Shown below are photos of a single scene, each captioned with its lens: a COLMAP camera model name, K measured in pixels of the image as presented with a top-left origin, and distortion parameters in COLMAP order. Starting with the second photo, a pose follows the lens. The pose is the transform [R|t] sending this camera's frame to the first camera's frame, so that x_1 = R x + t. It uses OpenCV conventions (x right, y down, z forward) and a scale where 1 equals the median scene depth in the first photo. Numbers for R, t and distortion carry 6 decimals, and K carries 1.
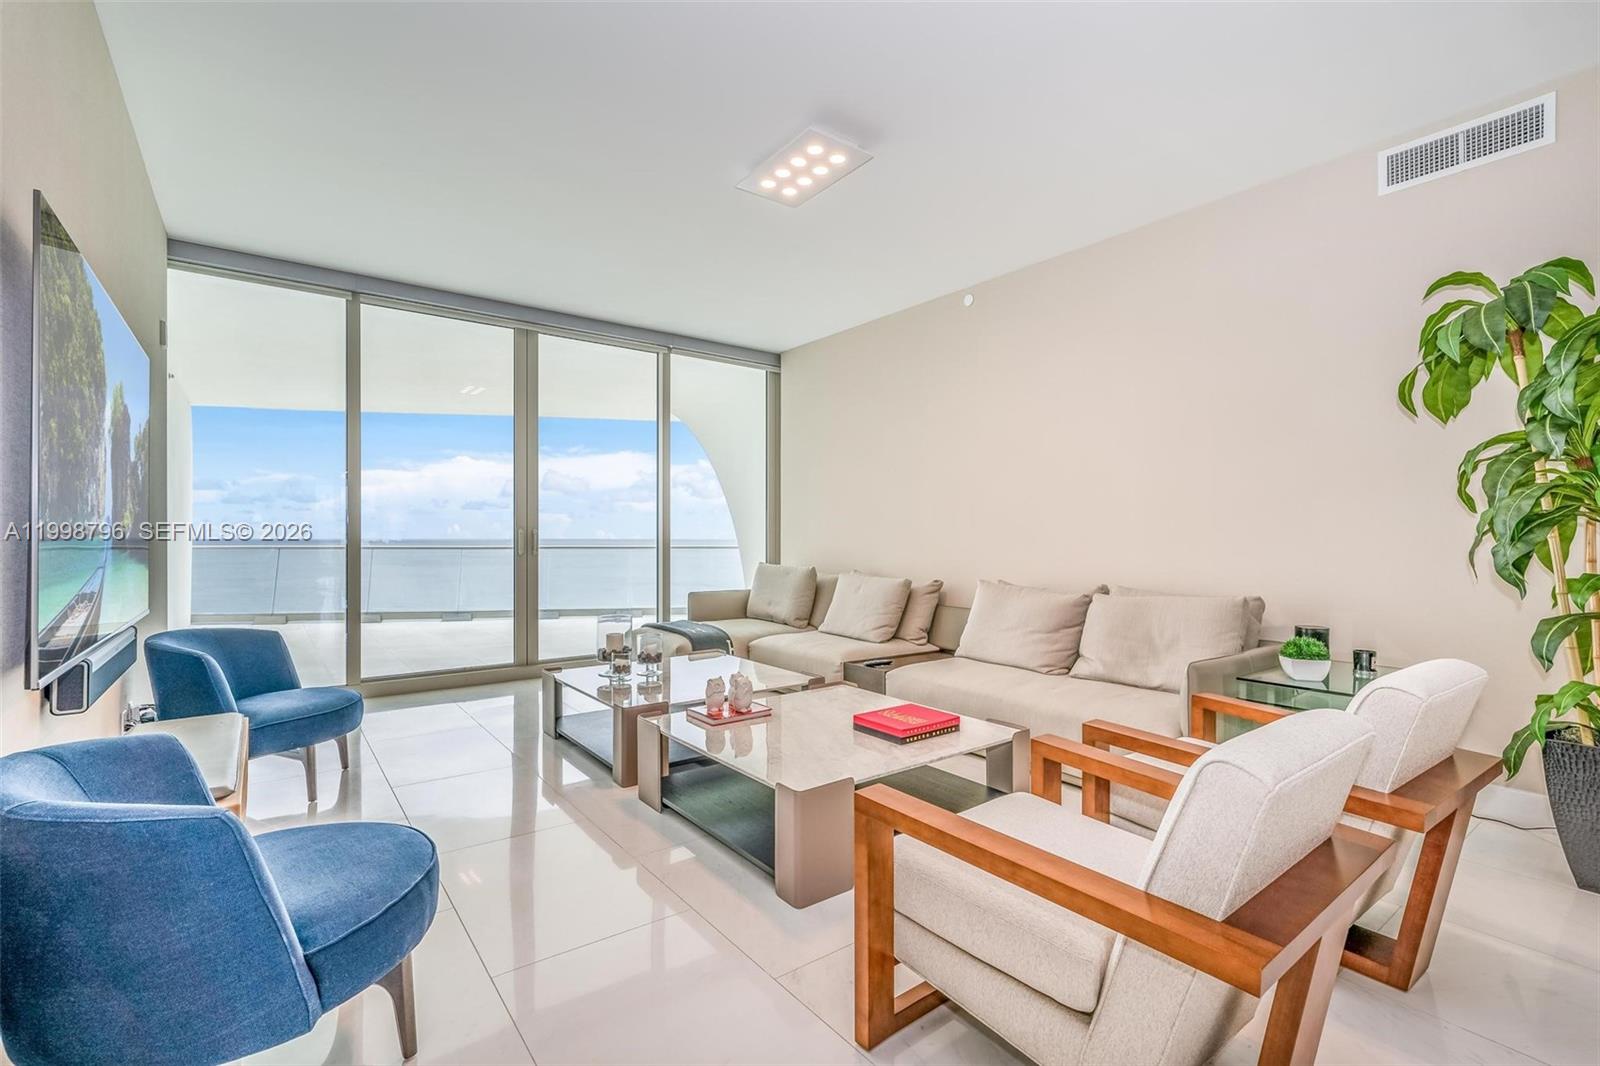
lens RADIAL K [[713.1, 0, 802.0], [0, 713.1, 536.5], [0, 0, 1]] dist [0.000848, -0.002457]
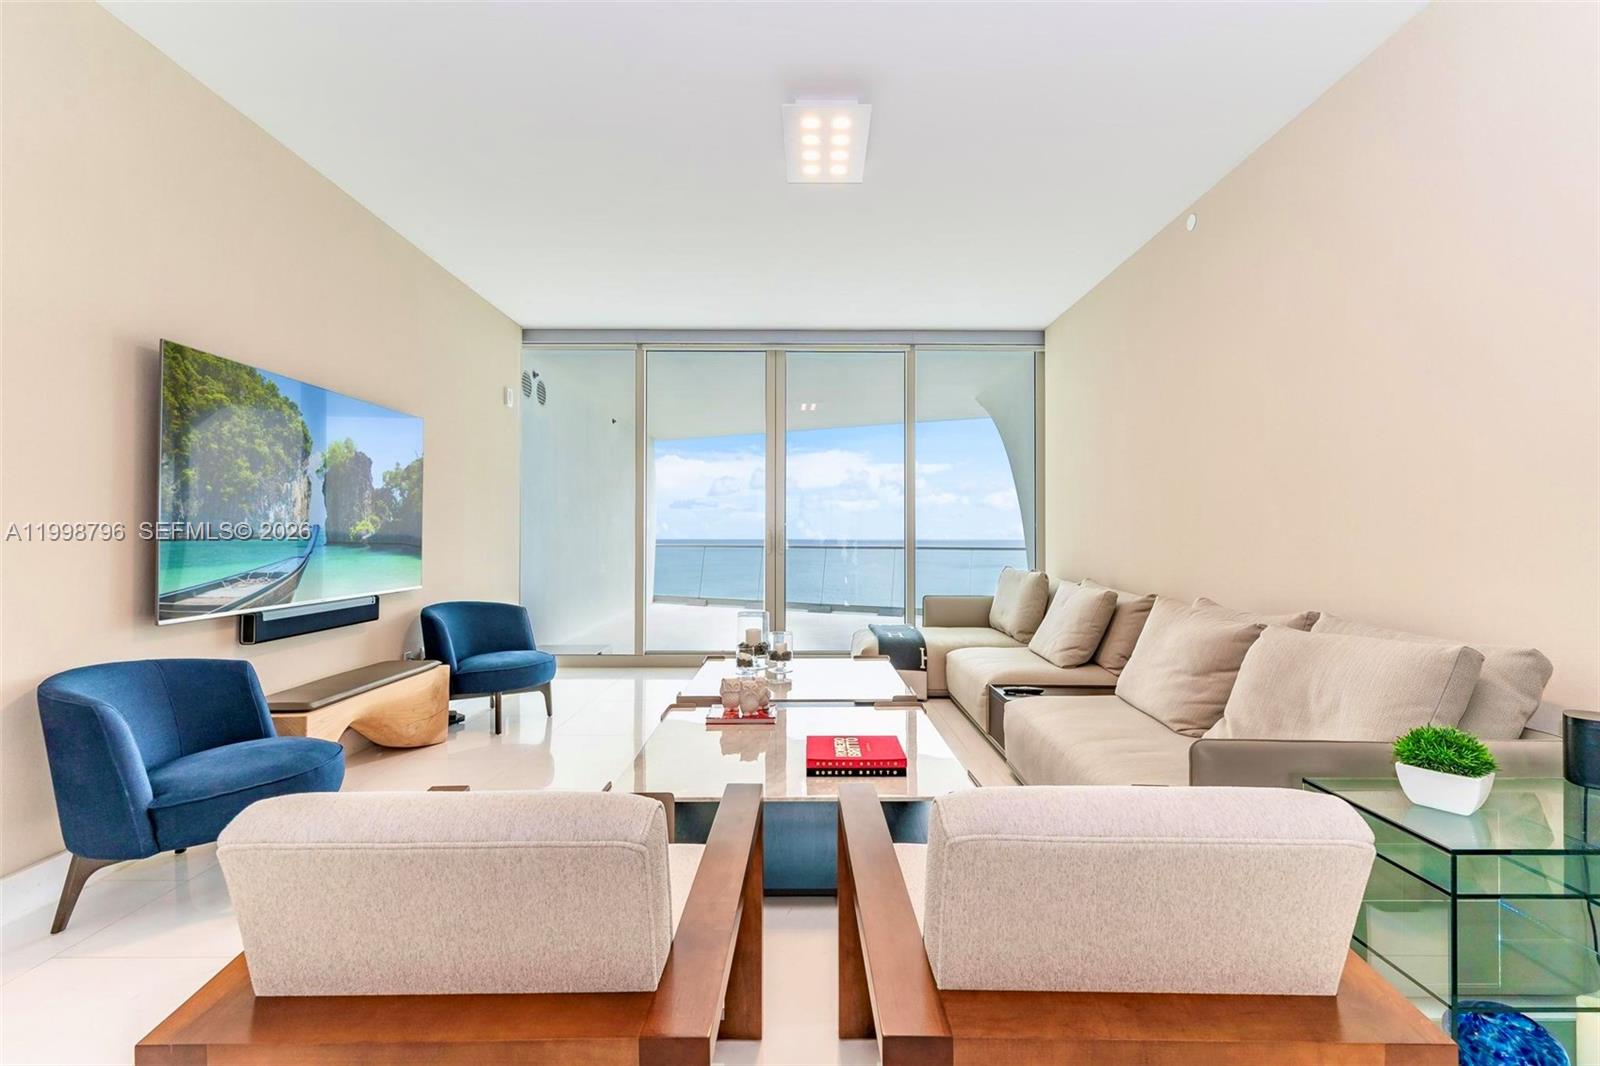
lens RADIAL K [[717.7, 0, 804.5], [0, 717.7, 532.5], [0, 0, 1]] dist [0.004683, 0.000823]
pose [[0.804911, -0.002788, -0.593389, 0.352944], [-0.000778, 0.999983, -0.005754, -0.001555], [0.593395, 0.005094, 0.804895, 0.151600]]
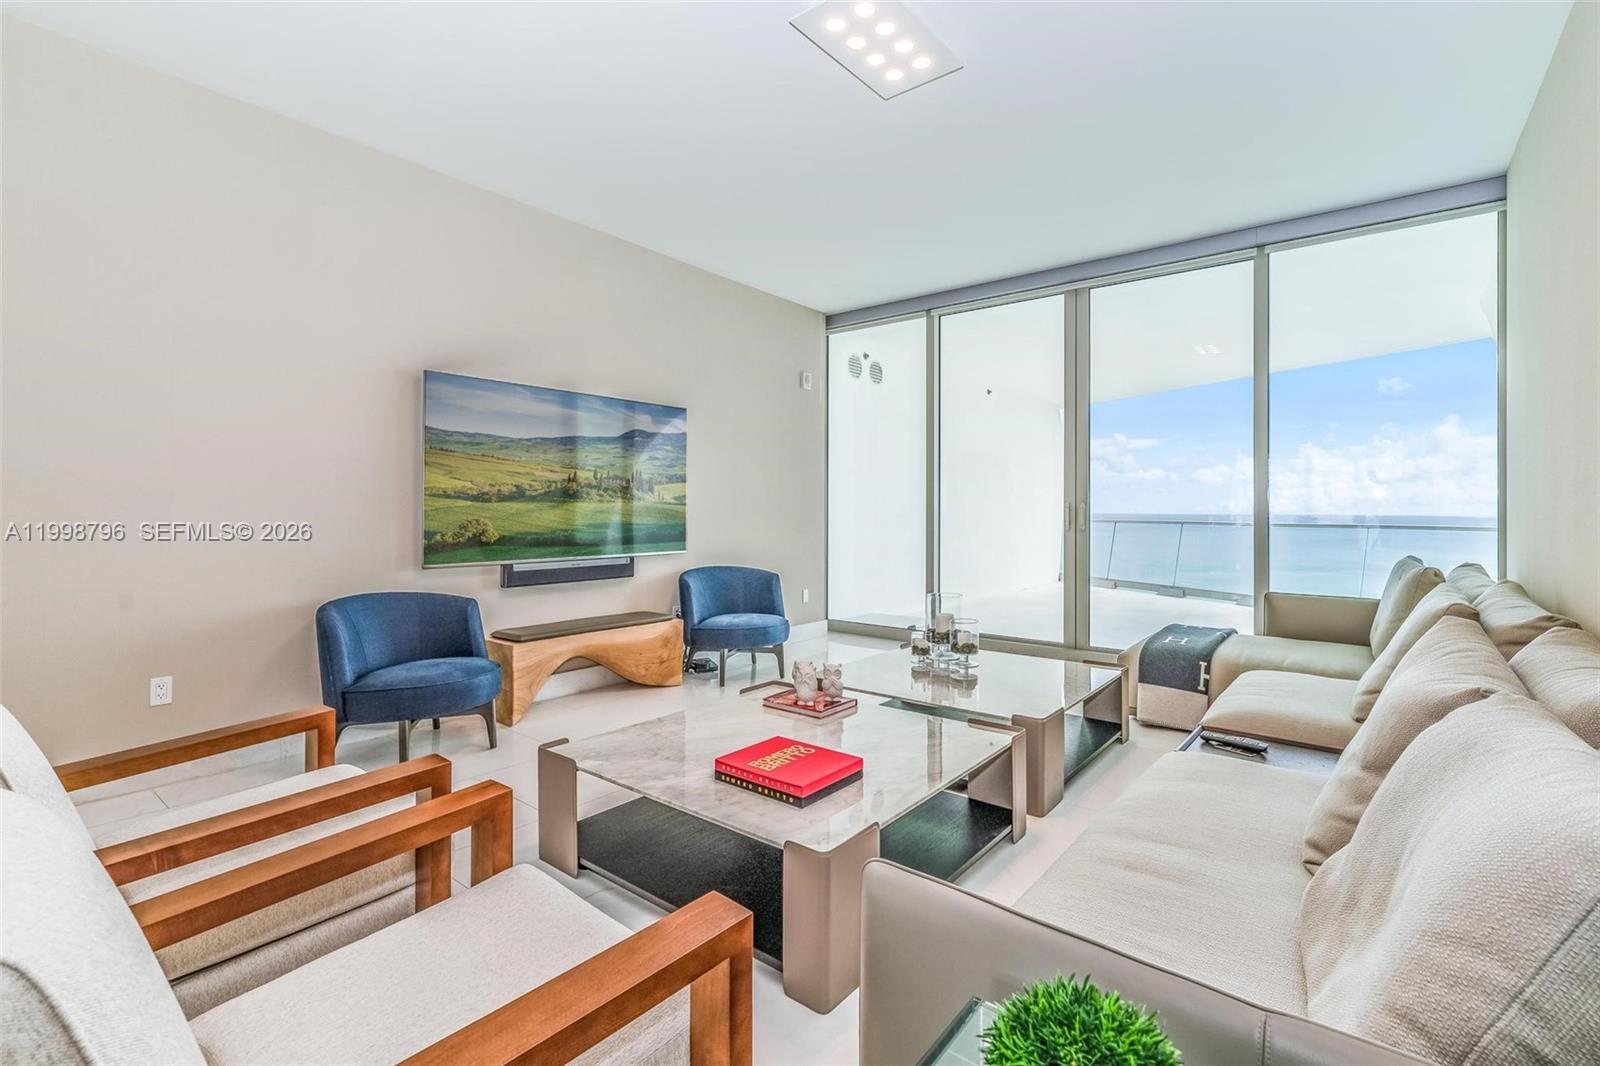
lens RADIAL K [[713.1, 0, 802.4], [0, 713.1, 508.3], [0, 0, 1]] dist [0.000848, -0.002457]
pose [[0.256978, -0.002599, -0.966414, 0.484254], [-0.002777, 0.999990, -0.003428, 0.001426], [0.966413, 0.003564, 0.256968, 0.474774]]
